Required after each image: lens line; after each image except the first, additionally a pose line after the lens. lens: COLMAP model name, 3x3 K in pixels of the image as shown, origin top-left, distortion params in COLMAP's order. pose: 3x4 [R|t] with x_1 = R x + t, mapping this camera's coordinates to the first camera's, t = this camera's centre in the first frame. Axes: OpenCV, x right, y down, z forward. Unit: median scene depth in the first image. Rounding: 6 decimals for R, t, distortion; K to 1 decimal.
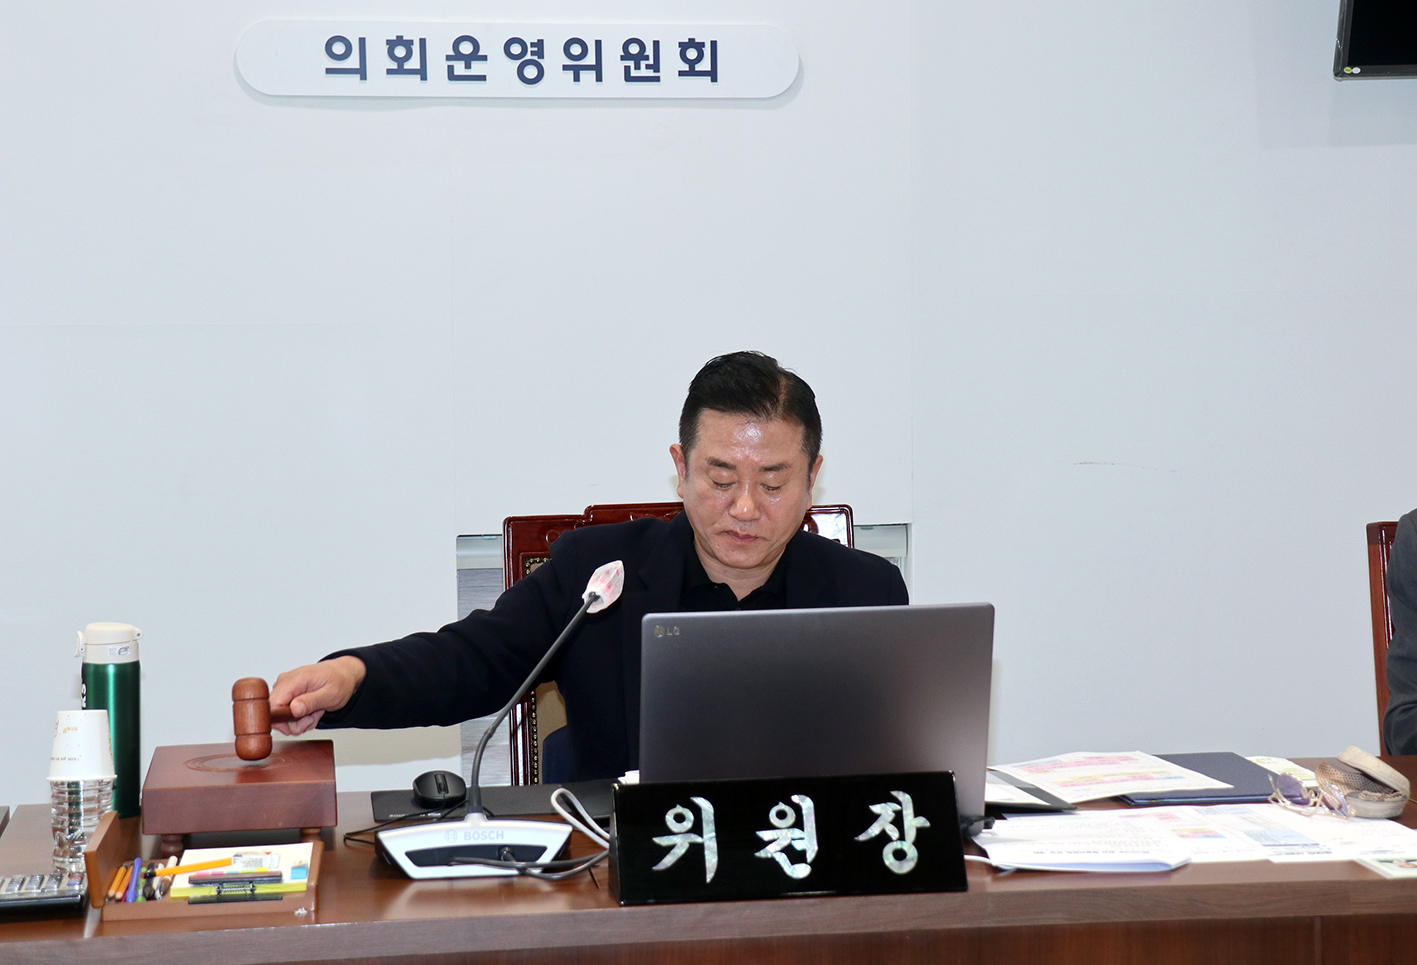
lens RADIAL K [[2972.5, 0, 708.5], [0, 2972.5, 482.5], [0, 0, 1]] dist [0.212210, 0.140395]
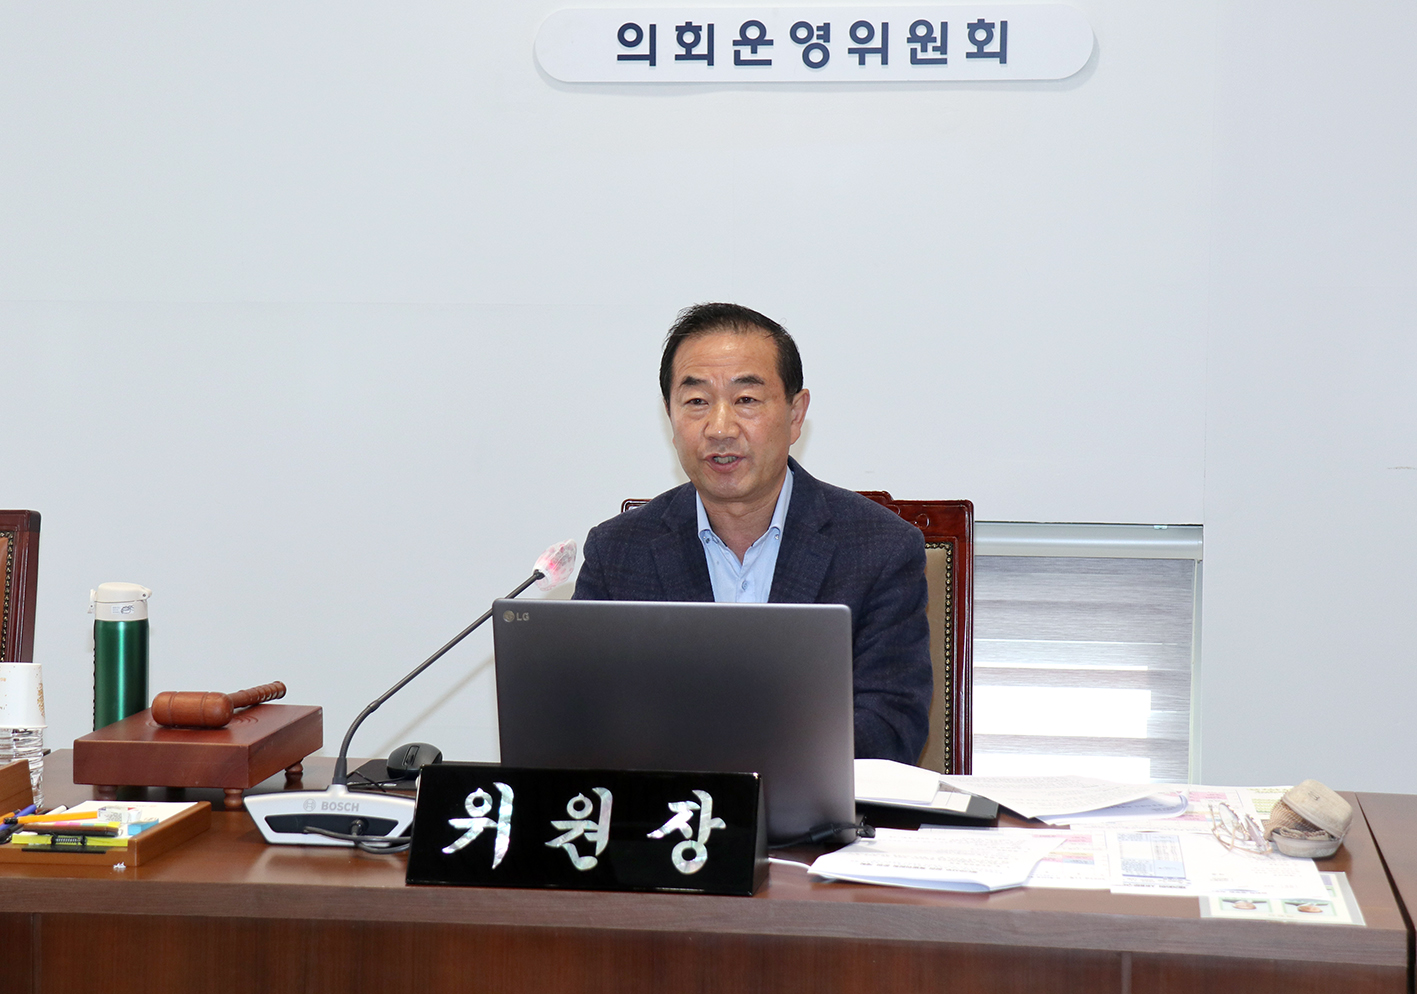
lens RADIAL K [[2969.5, 0, 708.5], [0, 2969.5, 497.0], [0, 0, 1]] dist [0.017749, 3.154034]
pose [[0.948790, 0.038554, -0.313546, 0.326383], [-0.035111, 0.999245, 0.016624, -0.008120], [0.313950, -0.004763, 0.949428, 0.065740]]
